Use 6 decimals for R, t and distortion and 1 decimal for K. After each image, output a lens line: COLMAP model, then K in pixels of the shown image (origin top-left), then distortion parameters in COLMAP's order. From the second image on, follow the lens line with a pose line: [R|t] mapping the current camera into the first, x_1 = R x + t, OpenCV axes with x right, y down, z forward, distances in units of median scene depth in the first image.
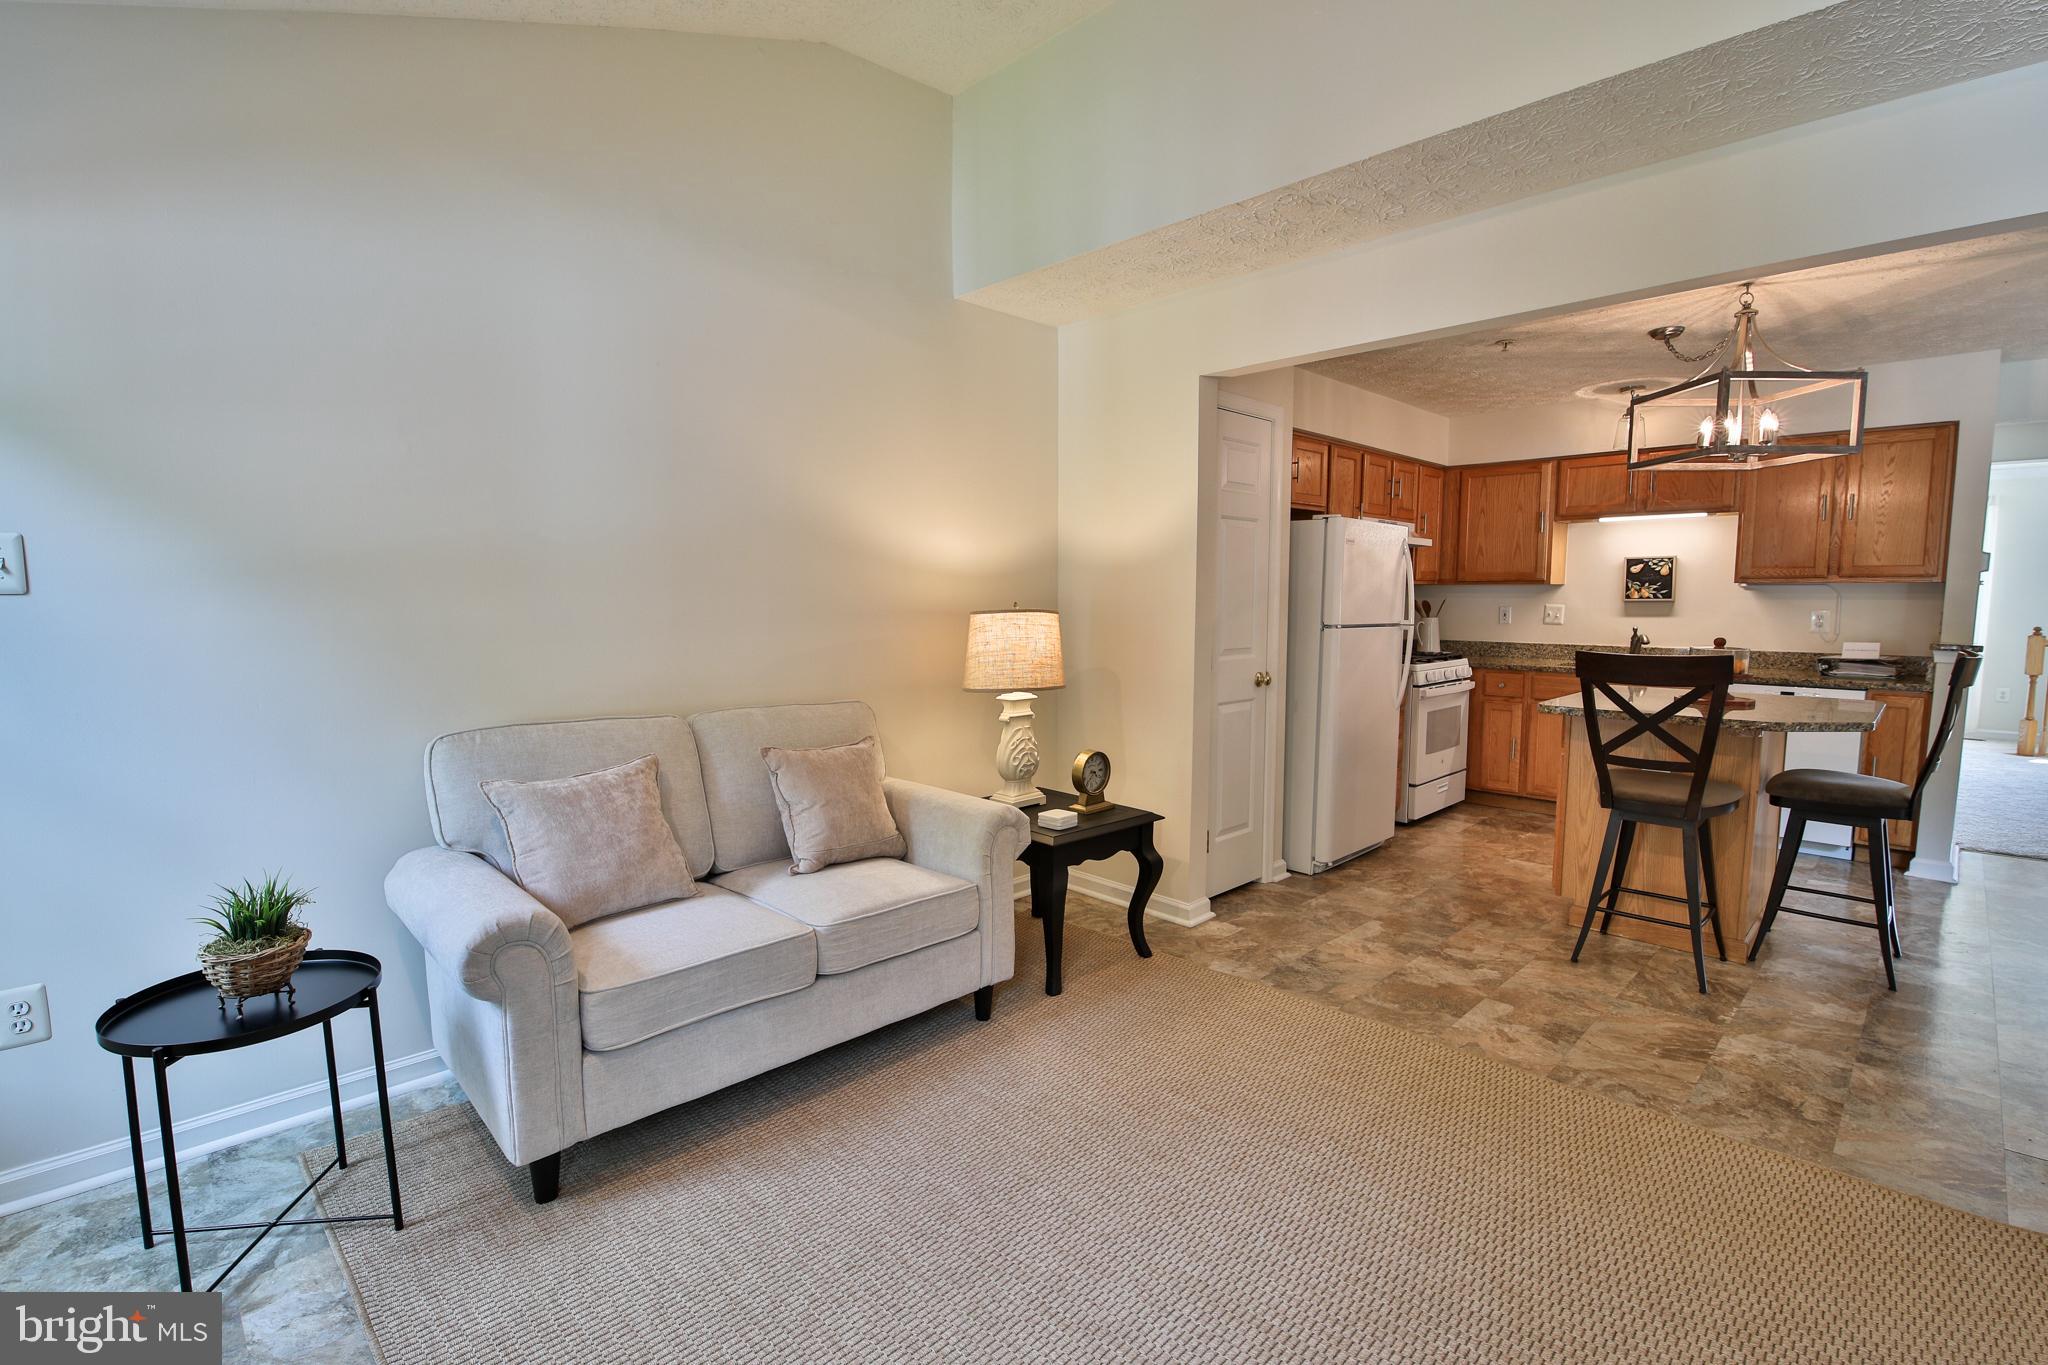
lens RADIAL K [[945.0, 0, 1029.1], [0, 945.0, 685.9], [0, 0, 1]] dist [-0.005444, -0.008781]
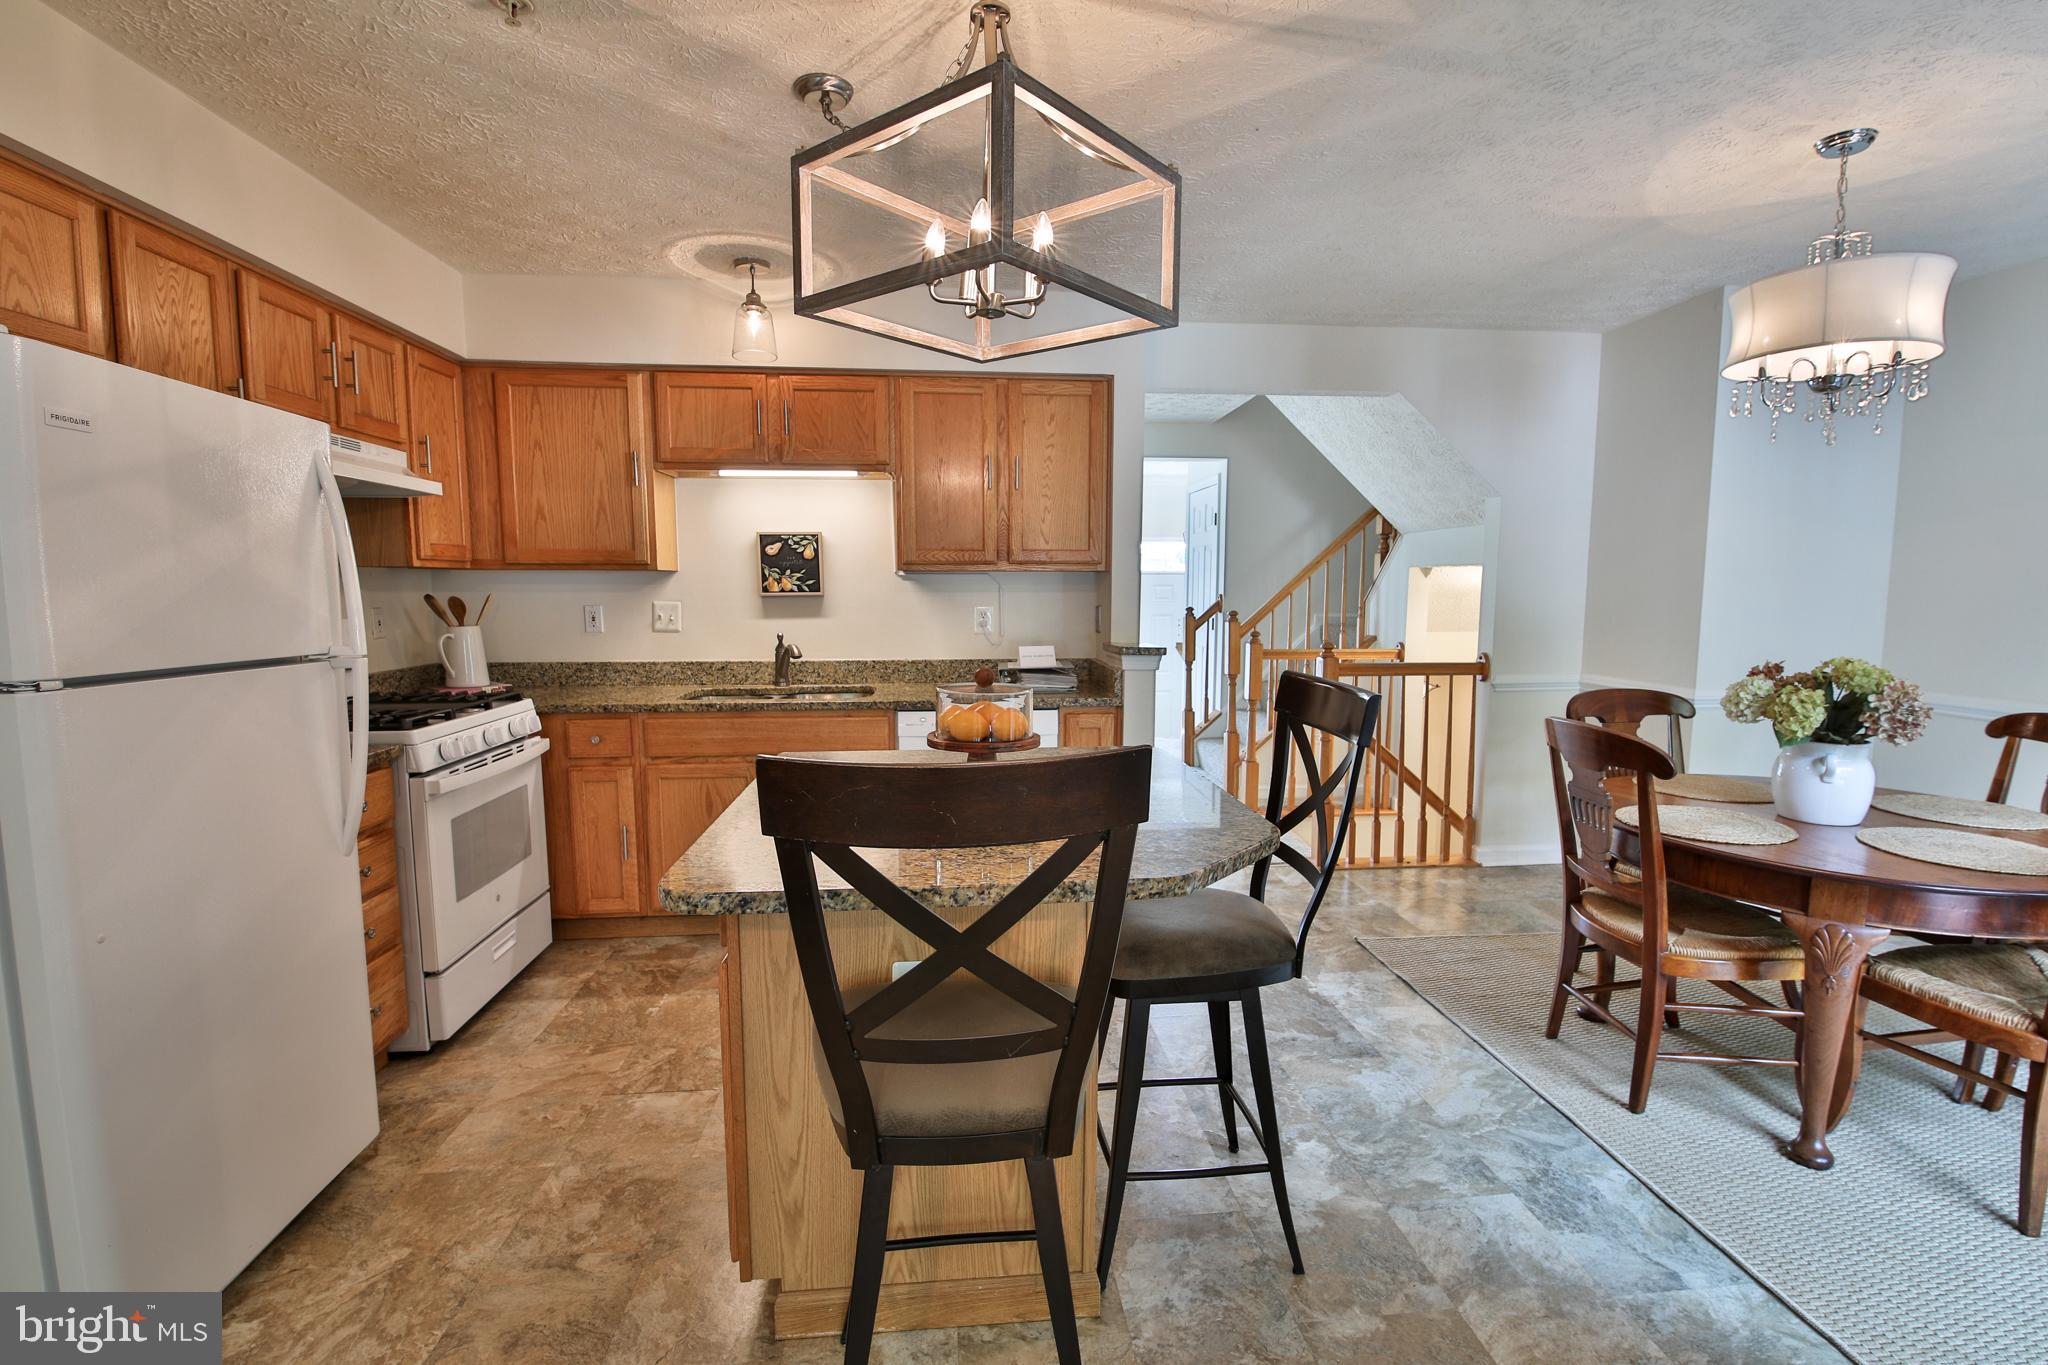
lens RADIAL K [[945.0, 0, 1039.1], [0, 945.0, 696.6], [0, 0, 1]] dist [-0.005444, -0.008781]
pose [[0.632656, -0.086448, 0.769593, 0.226684], [0.073505, 0.995967, 0.051450, -0.038156], [-0.770937, 0.024018, 0.636459, 0.413041]]
